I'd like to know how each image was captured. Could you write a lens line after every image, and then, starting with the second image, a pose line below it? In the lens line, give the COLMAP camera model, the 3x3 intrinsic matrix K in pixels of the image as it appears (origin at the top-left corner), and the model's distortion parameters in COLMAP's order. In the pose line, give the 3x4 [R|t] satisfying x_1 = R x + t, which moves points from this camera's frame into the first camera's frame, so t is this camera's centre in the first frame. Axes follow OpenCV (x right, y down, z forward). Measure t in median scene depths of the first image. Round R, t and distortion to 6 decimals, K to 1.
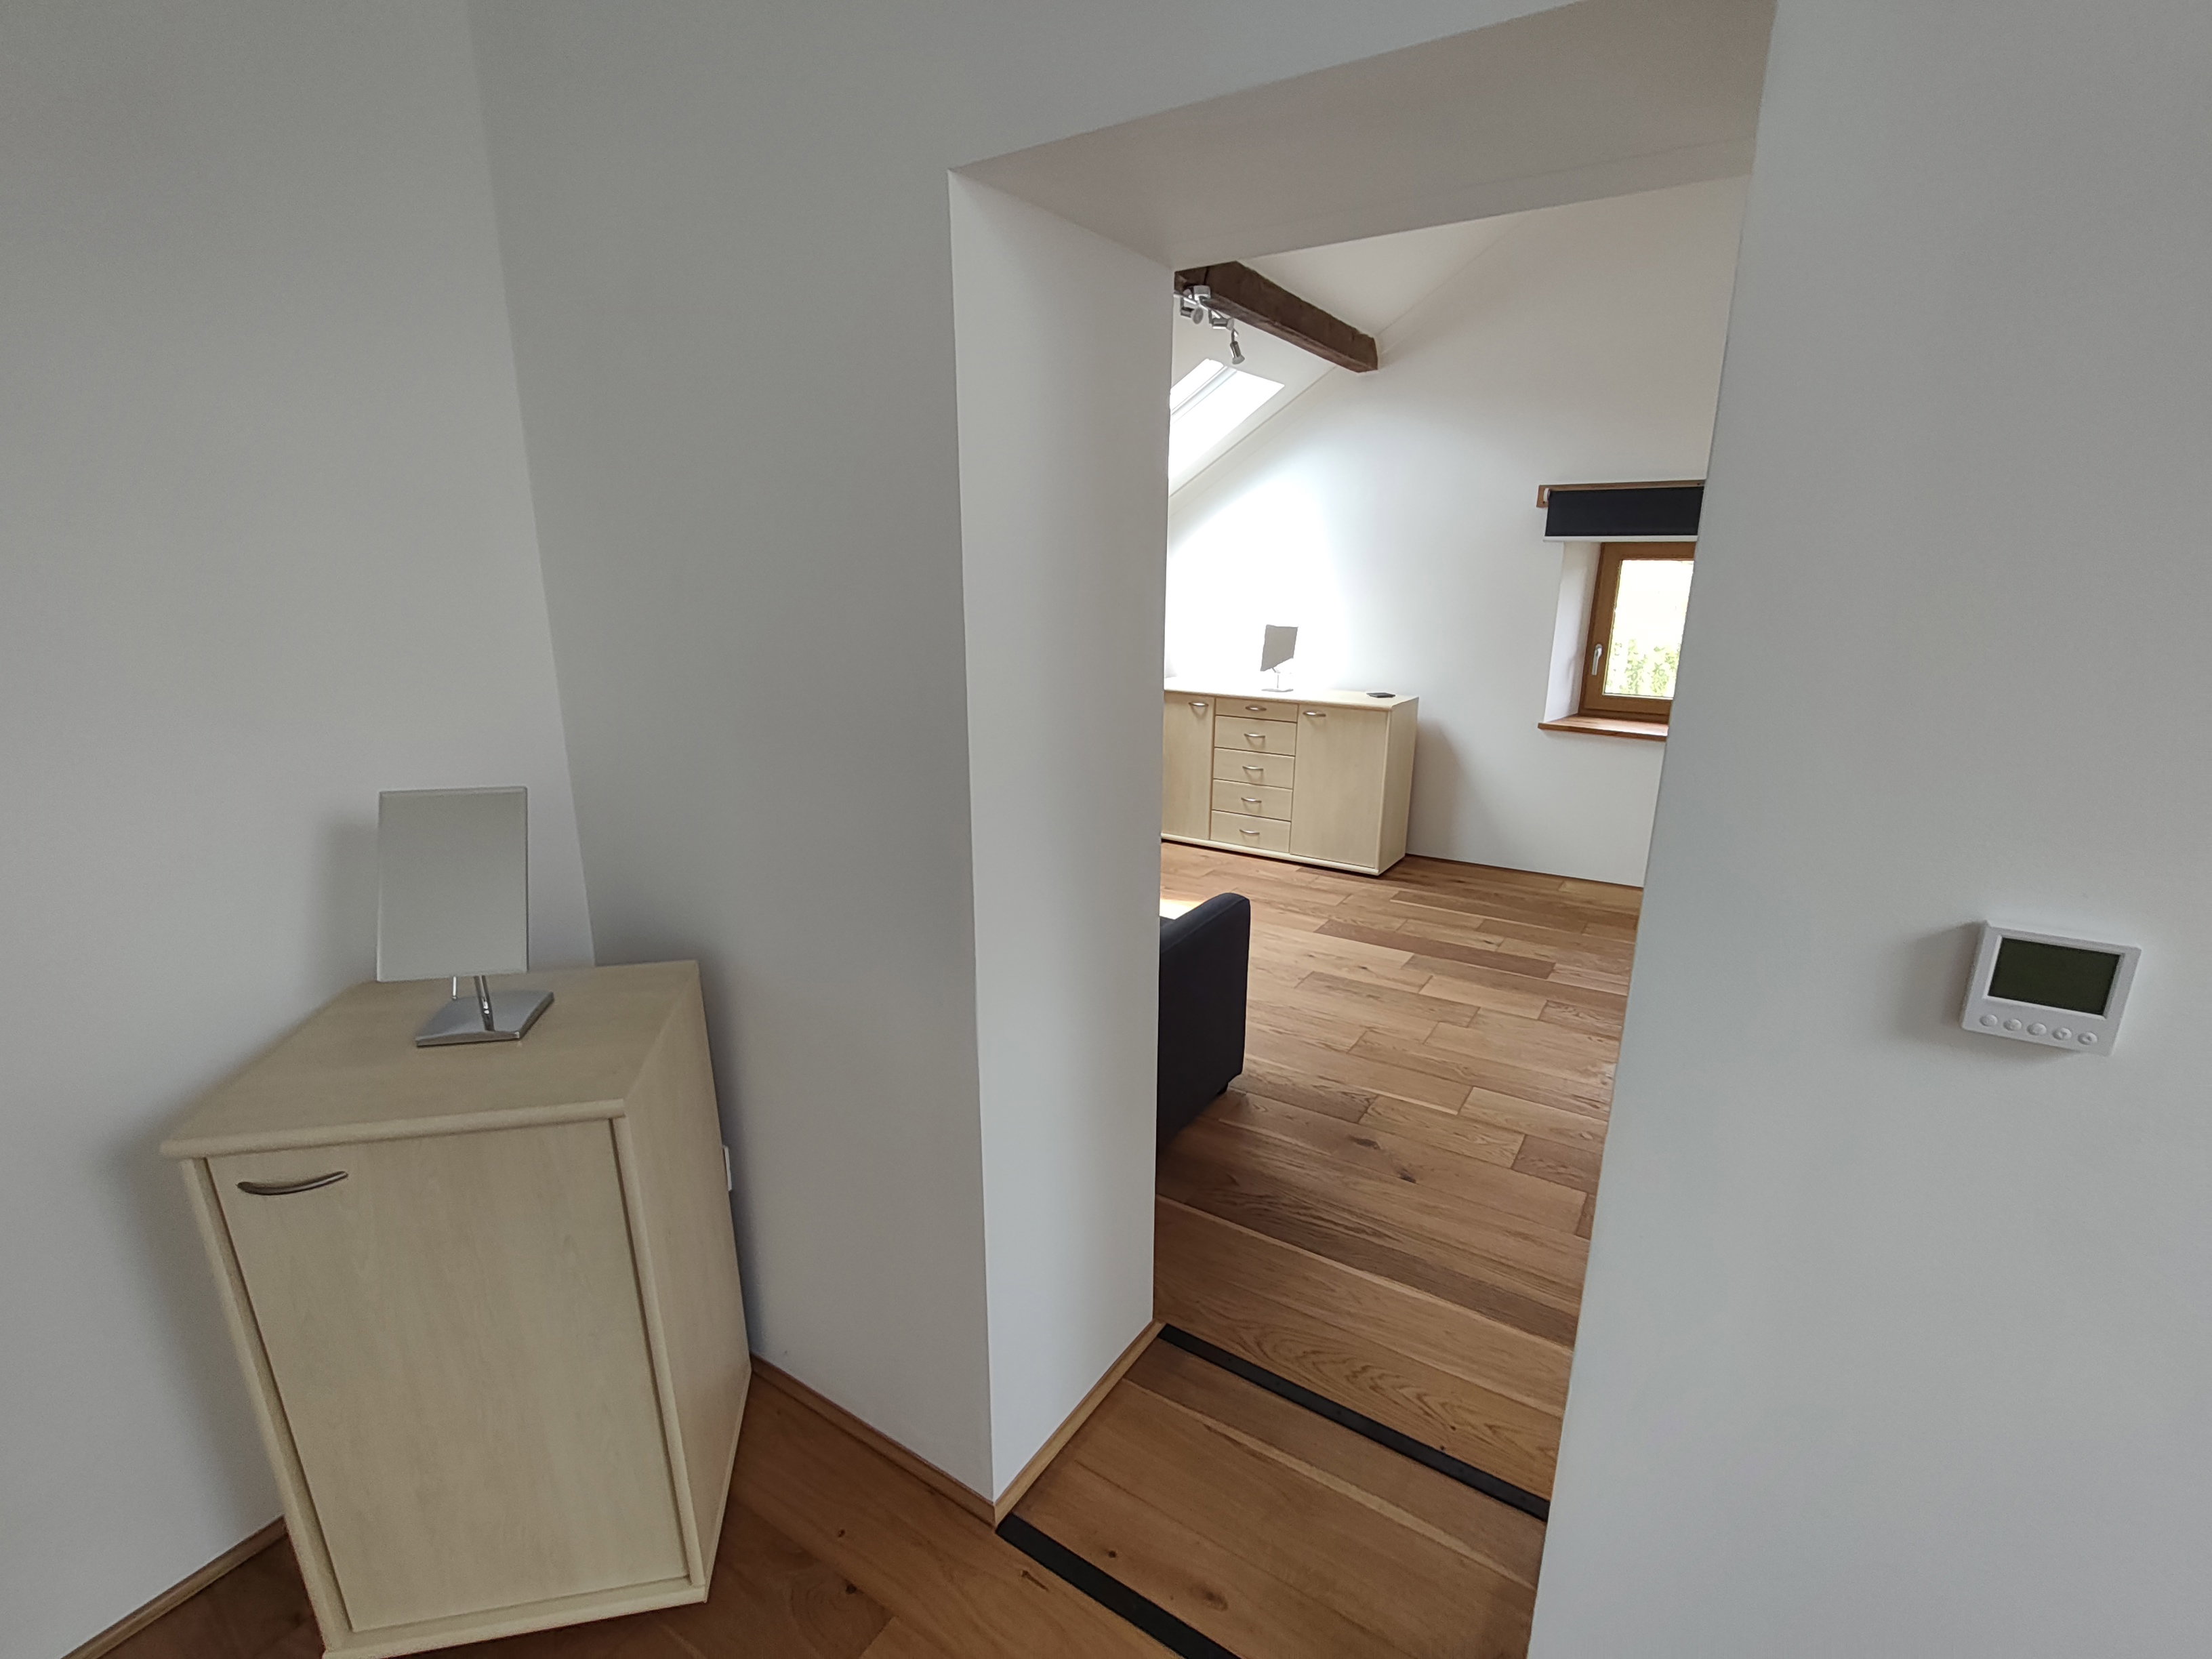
lens RADIAL K [[1007.5, 0, 1112.0], [0, 1007.5, 833.3], [0, 0, 1]] dist [-0.001303, -0.001224]
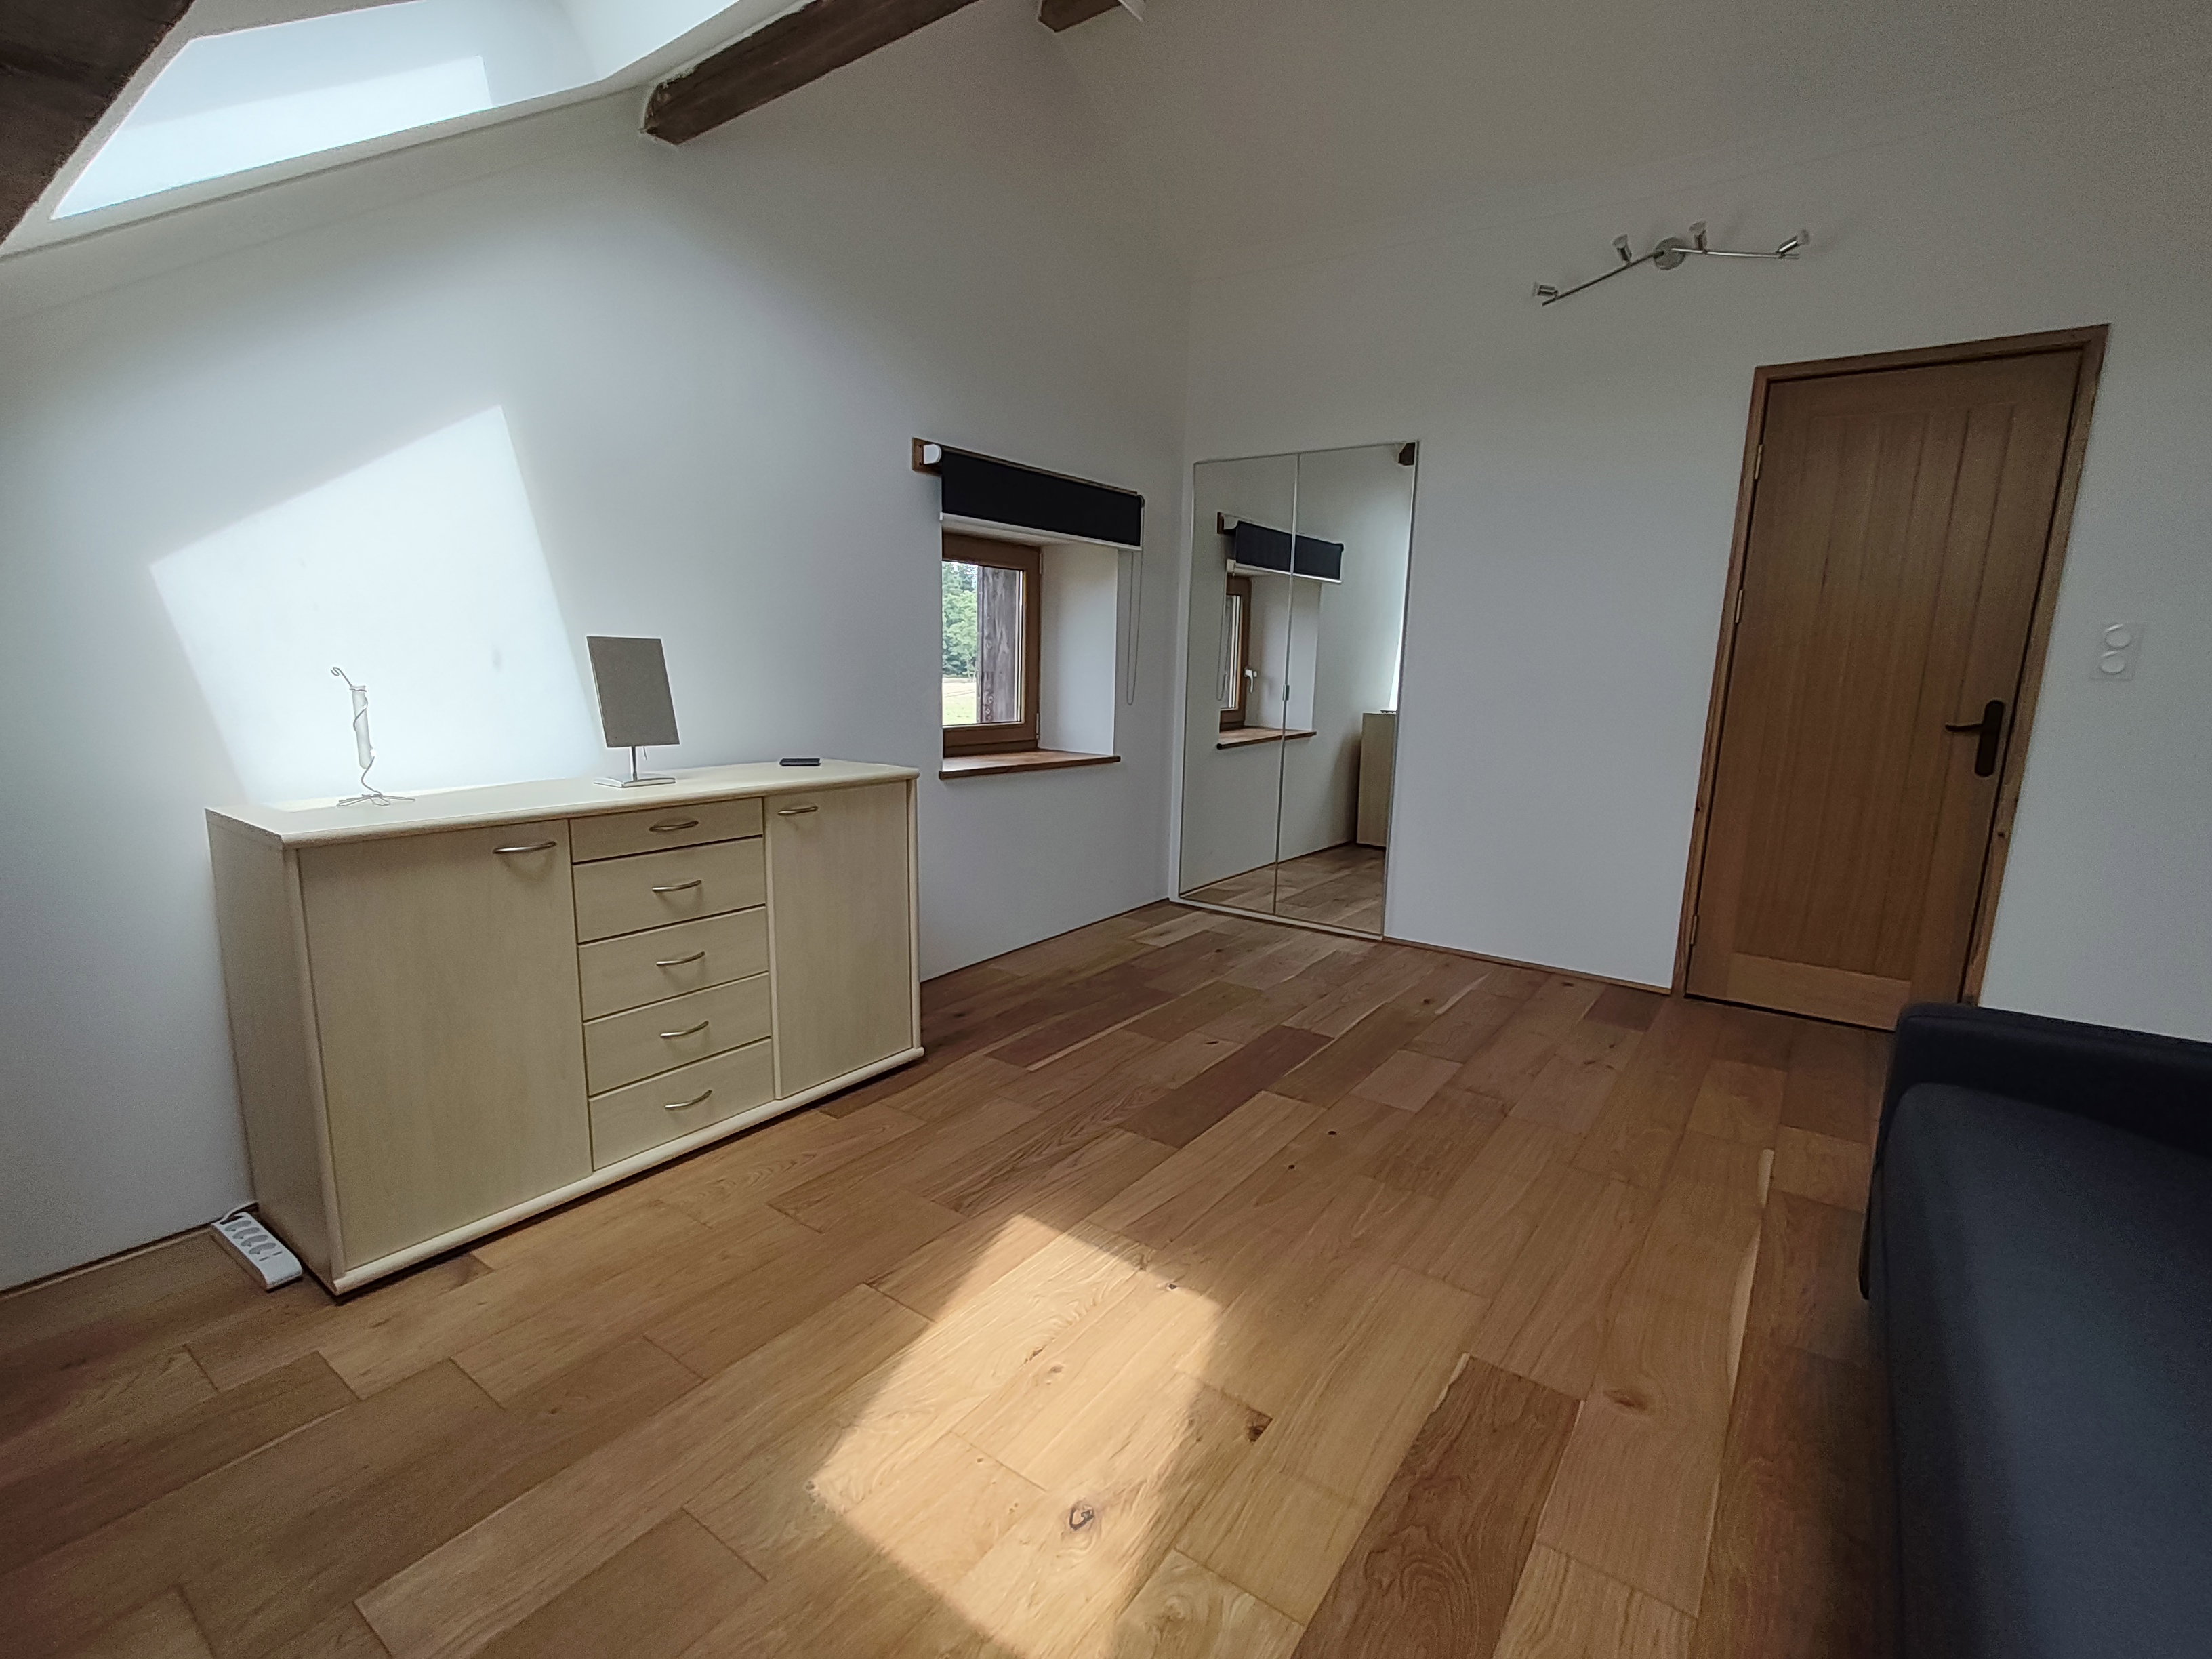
lens RADIAL K [[1007.5, 0, 1112.0], [0, 1007.5, 833.3], [0, 0, 1]] dist [-0.001303, -0.001224]
pose [[0.063169, -0.177107, 0.982162, -0.289641], [0.240086, 0.957923, 0.157295, -0.150808], [-0.968694, 0.225867, 0.103032, 0.809146]]
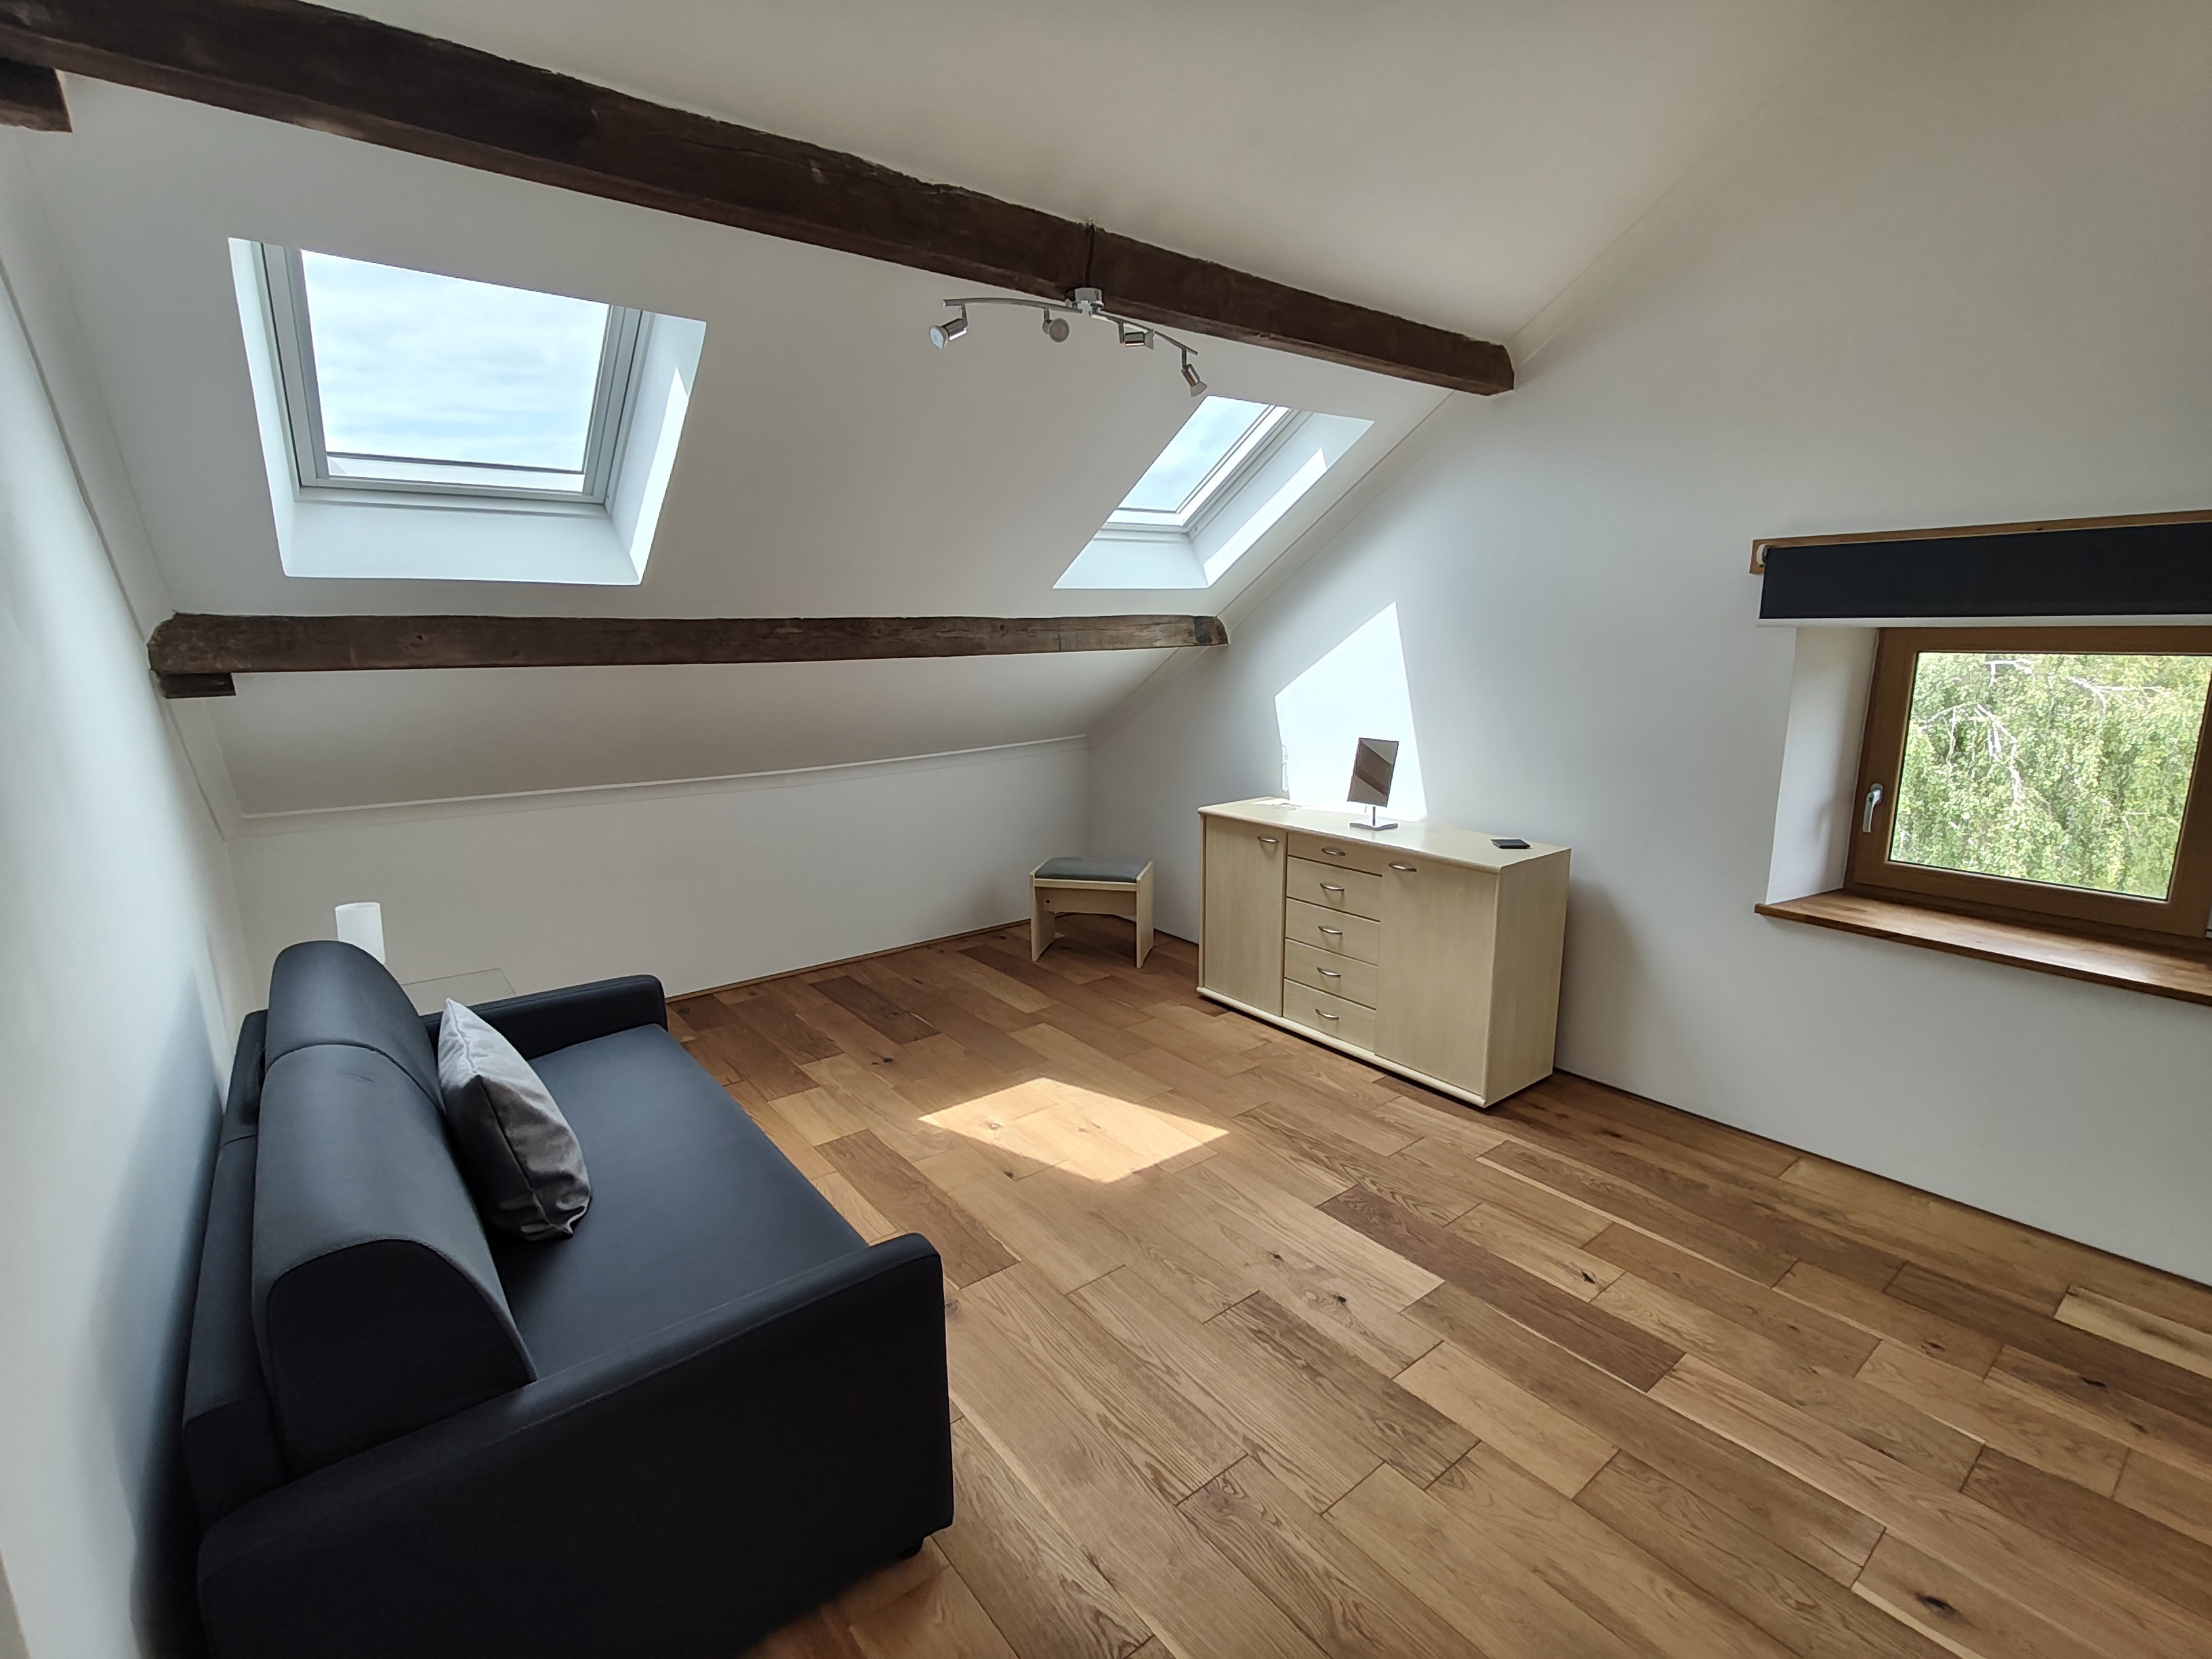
lens RADIAL K [[1007.5, 0, 1112.0], [0, 1007.5, 833.3], [0, 0, 1]] dist [-0.001303, -0.001224]
pose [[0.943071, 0.048584, -0.329023, 0.243568], [-0.068113, 0.996518, -0.048084, -0.095099], [0.325541, 0.067758, 0.943097, 0.260356]]
